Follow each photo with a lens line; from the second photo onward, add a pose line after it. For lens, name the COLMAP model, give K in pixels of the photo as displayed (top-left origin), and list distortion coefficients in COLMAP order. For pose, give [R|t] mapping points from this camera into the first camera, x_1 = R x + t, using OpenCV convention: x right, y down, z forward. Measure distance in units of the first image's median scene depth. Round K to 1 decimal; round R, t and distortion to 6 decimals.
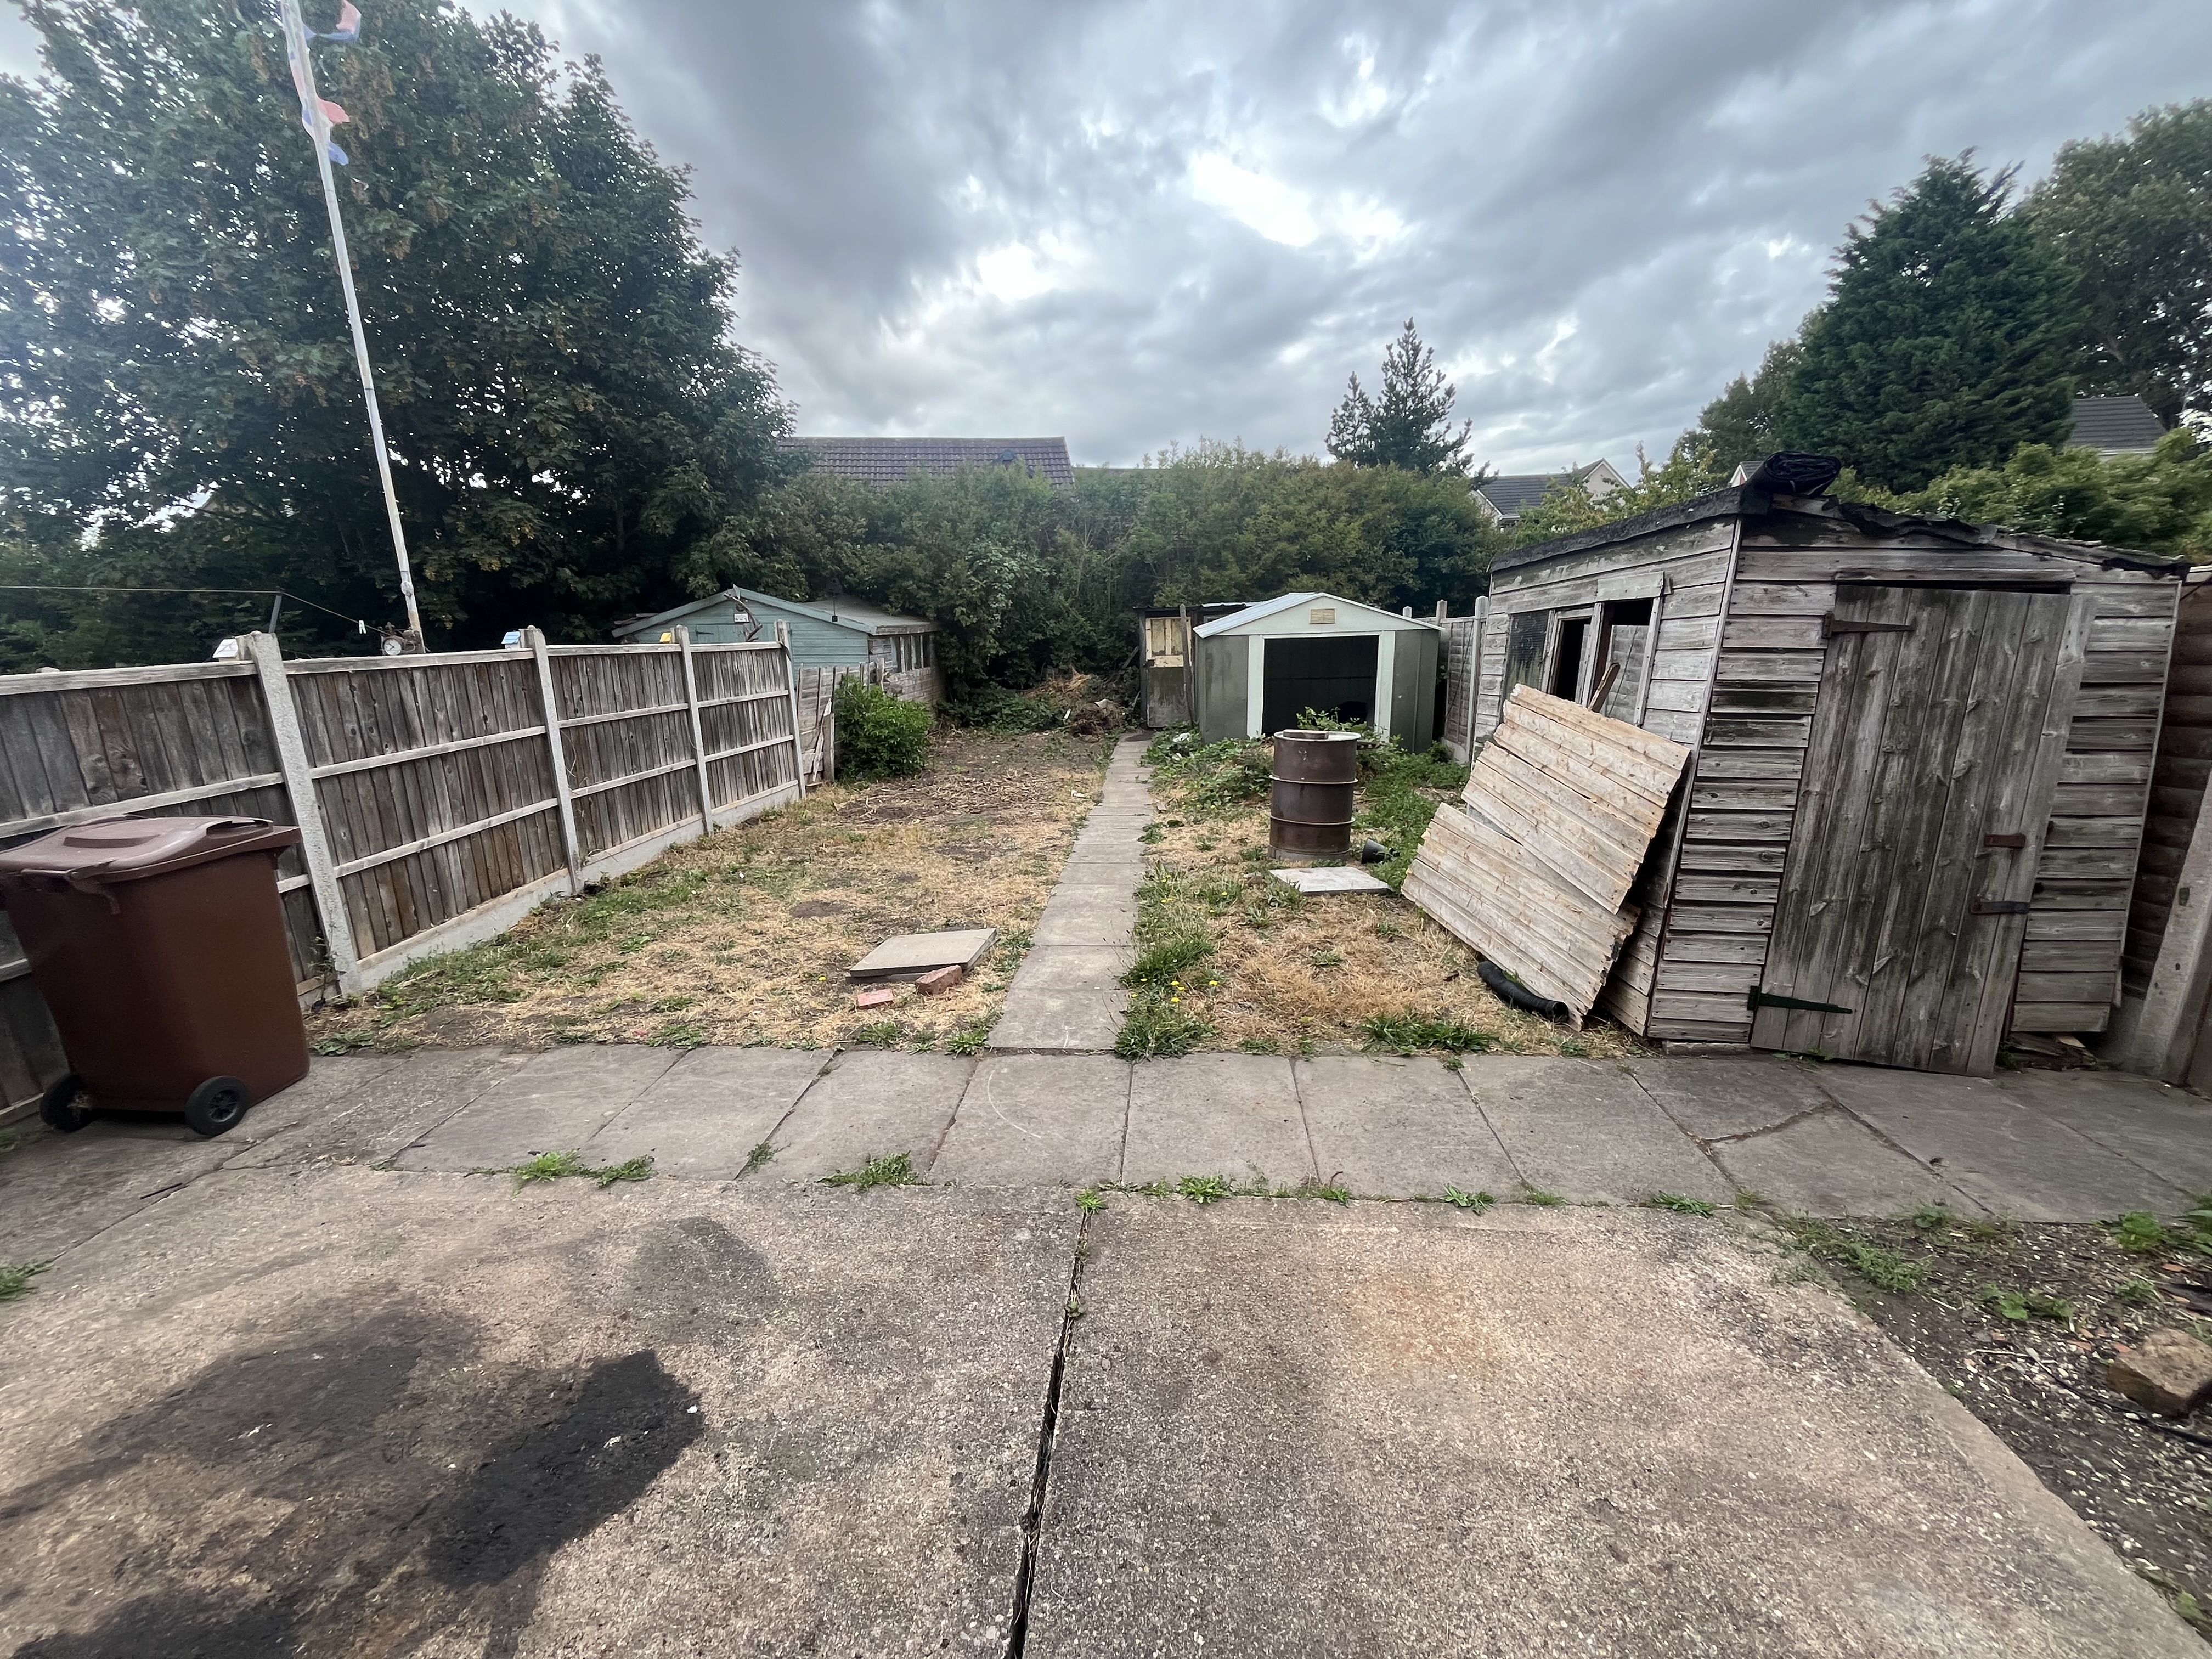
lens RADIAL K [[902.3, 0, 1106.0], [0, 902.3, 834.5], [0, 0, 1]] dist [-0.002859, 0.000398]
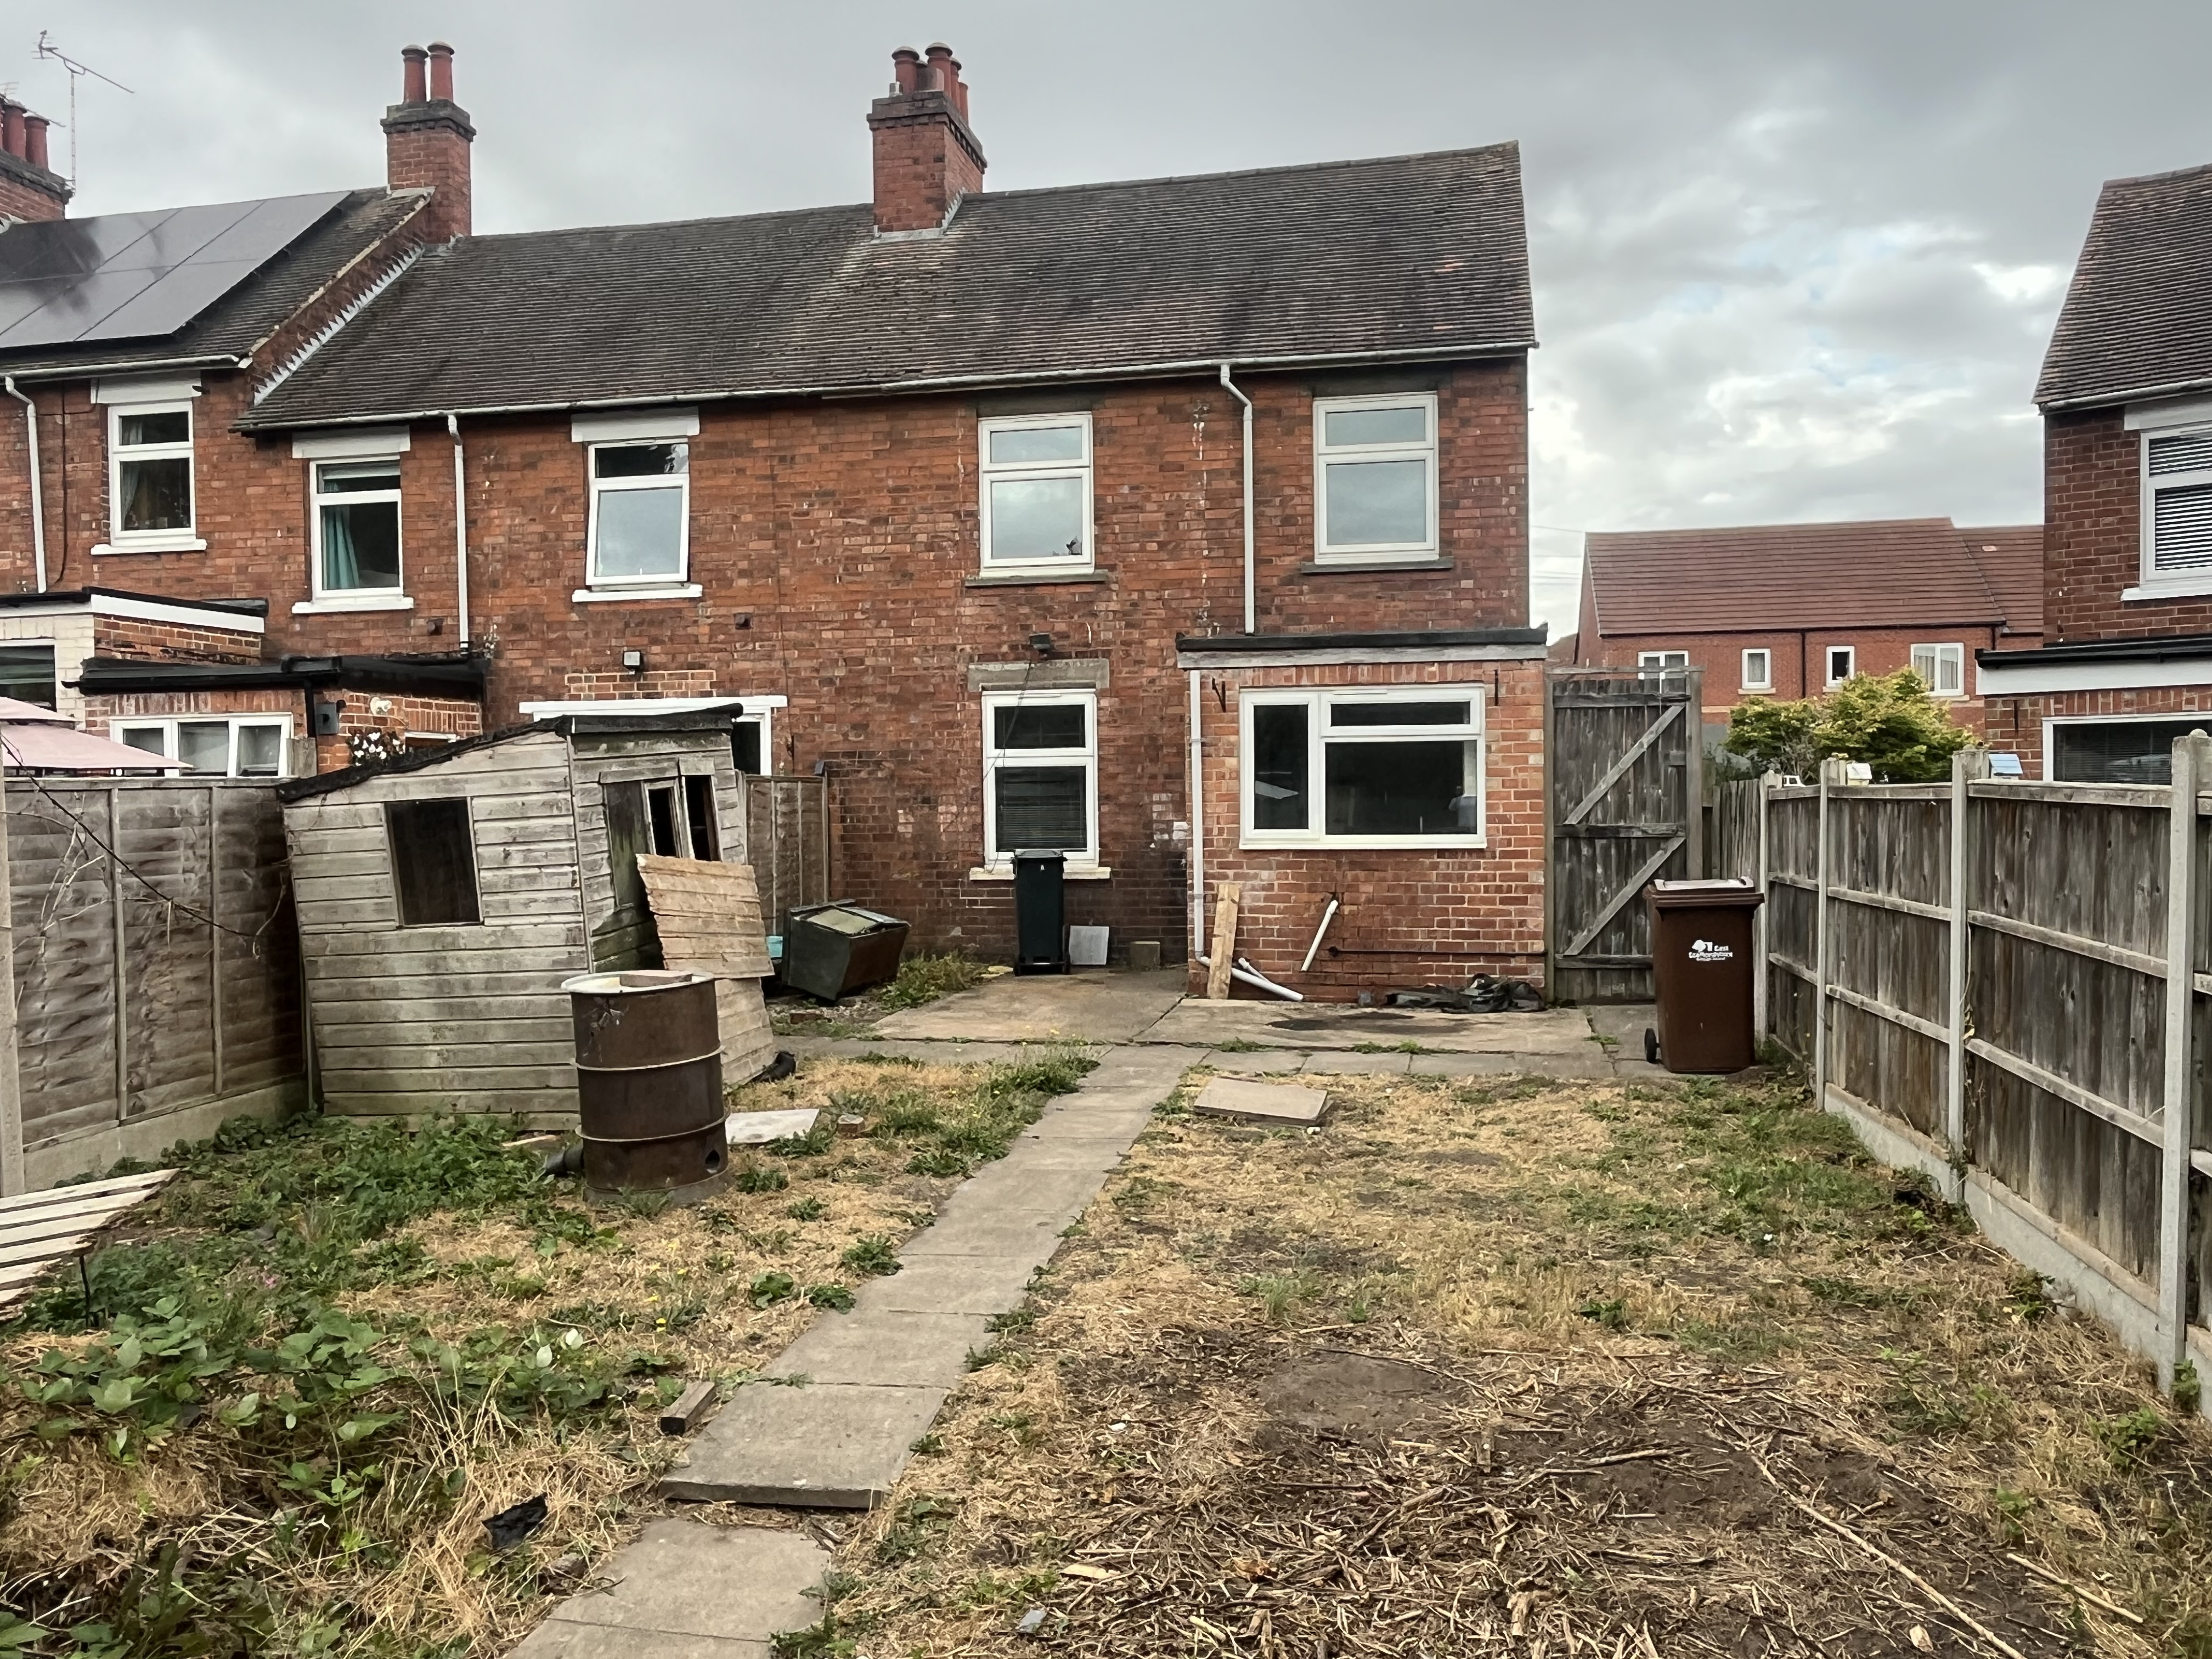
lens RADIAL K [[1683.6, 0, 1110.0], [0, 1683.6, 830.5], [0, 0, 1]] dist [-0.000579, -0.000849]
pose [[-0.992974, 0.033311, 0.113548, -0.313223], [0.061570, 0.964882, 0.255367, -0.760104], [-0.101054, 0.260564, -0.960153, 3.275235]]
